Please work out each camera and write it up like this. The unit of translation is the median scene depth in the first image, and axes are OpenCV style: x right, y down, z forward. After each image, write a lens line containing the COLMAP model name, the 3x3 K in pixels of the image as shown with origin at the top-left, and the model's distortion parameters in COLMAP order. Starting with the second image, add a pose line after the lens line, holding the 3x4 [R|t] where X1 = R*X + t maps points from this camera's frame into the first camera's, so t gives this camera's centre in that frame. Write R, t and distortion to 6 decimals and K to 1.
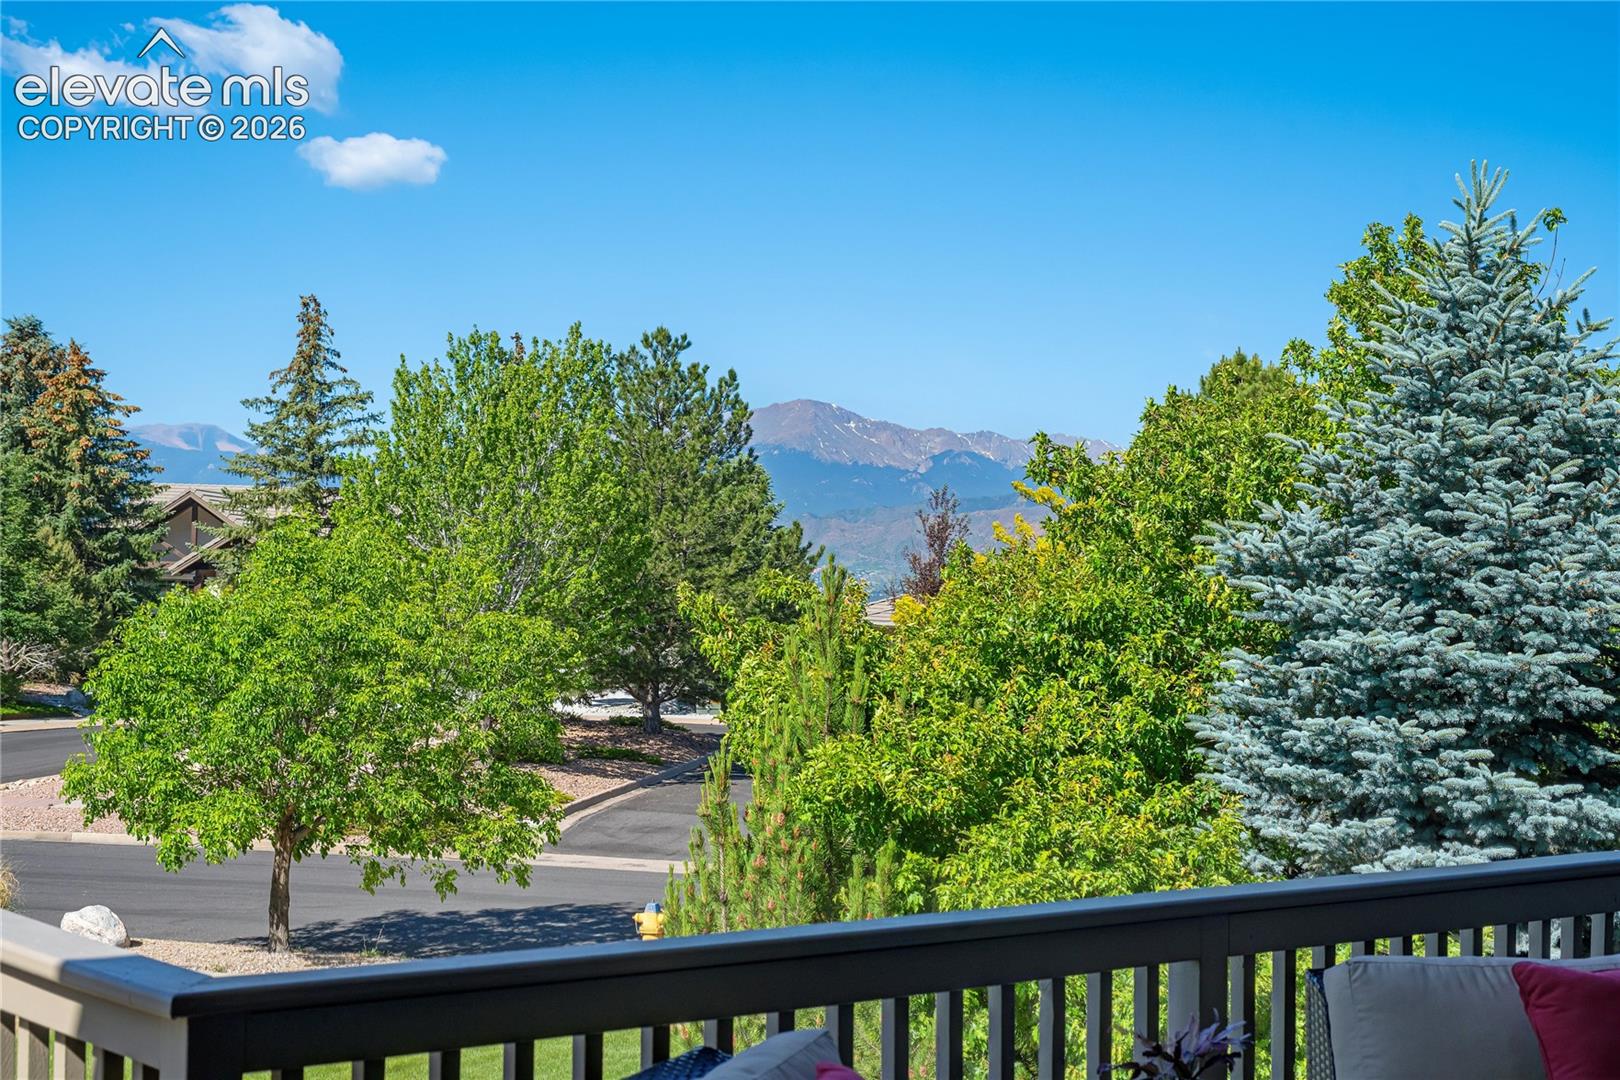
lens RADIAL K [[2207.1, 0, 763.2], [0, 2207.1, 562.8], [0, 0, 1]] dist [0.006427, 0.000000]
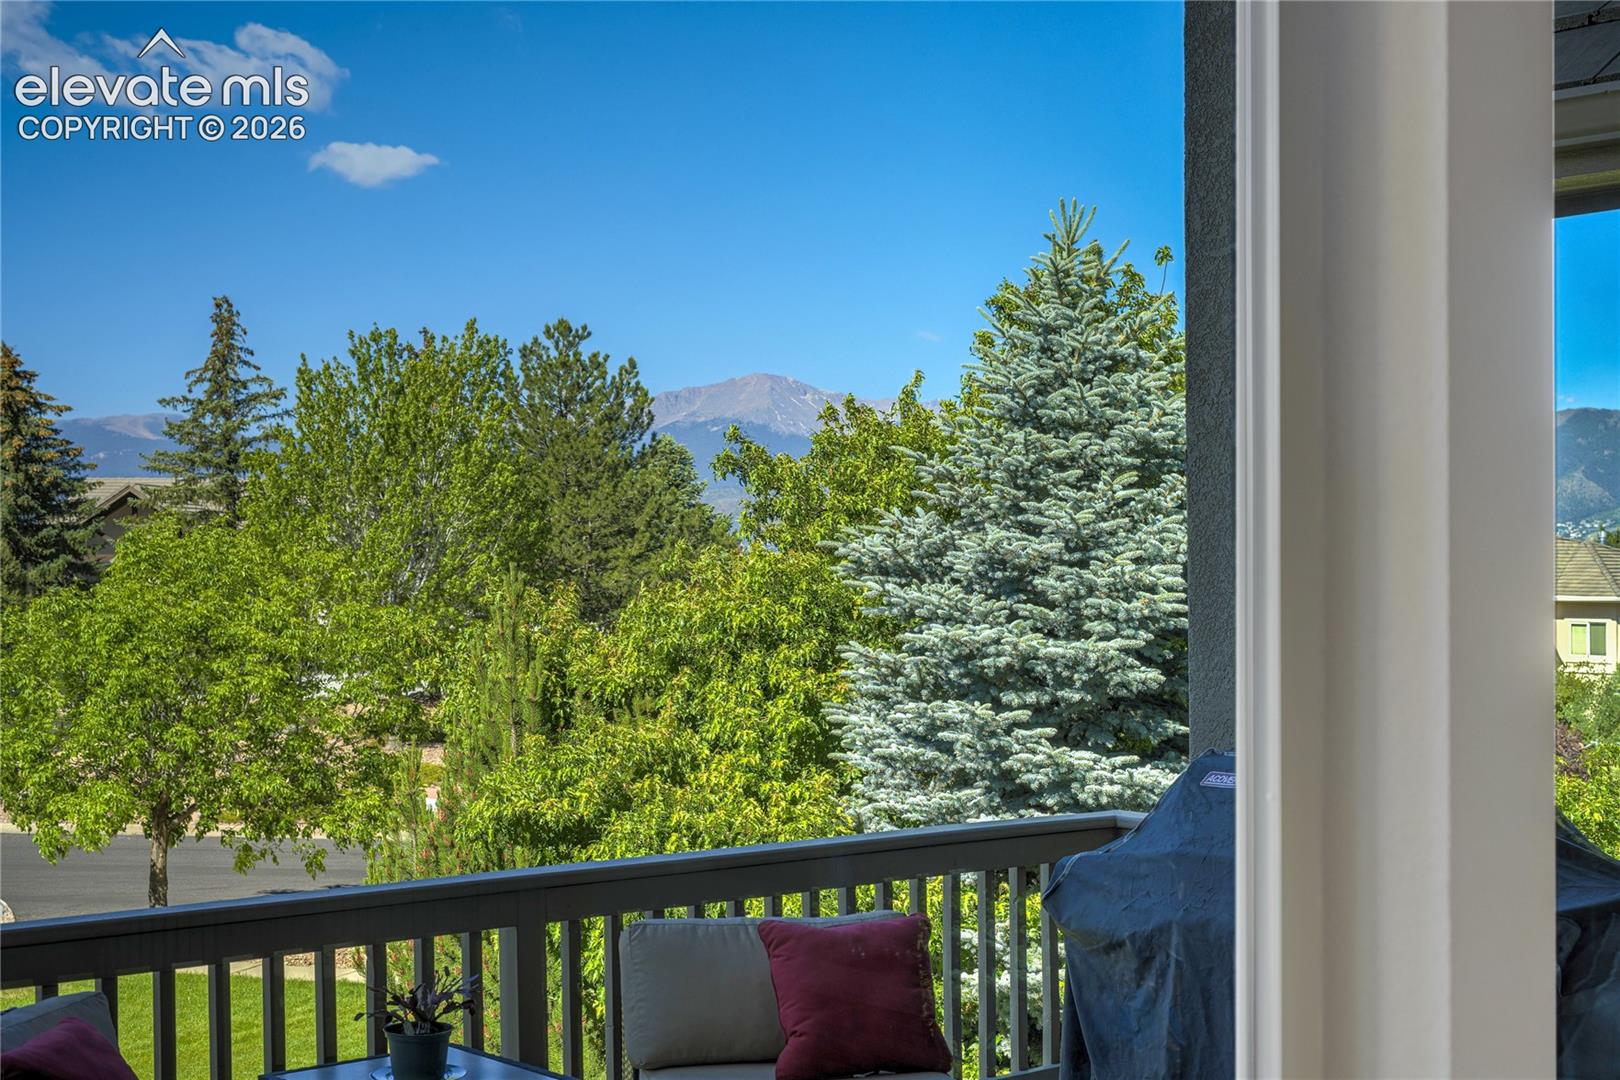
lens RADIAL K [[2207.1, 0, 807.1], [0, 2207.1, 541.4], [0, 0, 1]] dist [0.006427, 0.000000]
pose [[0.999619, -0.026644, 0.007259, 0.089252], [0.026591, 0.999619, 0.007355, -0.010211], [-0.007452, -0.007159, 0.999947, -0.059203]]
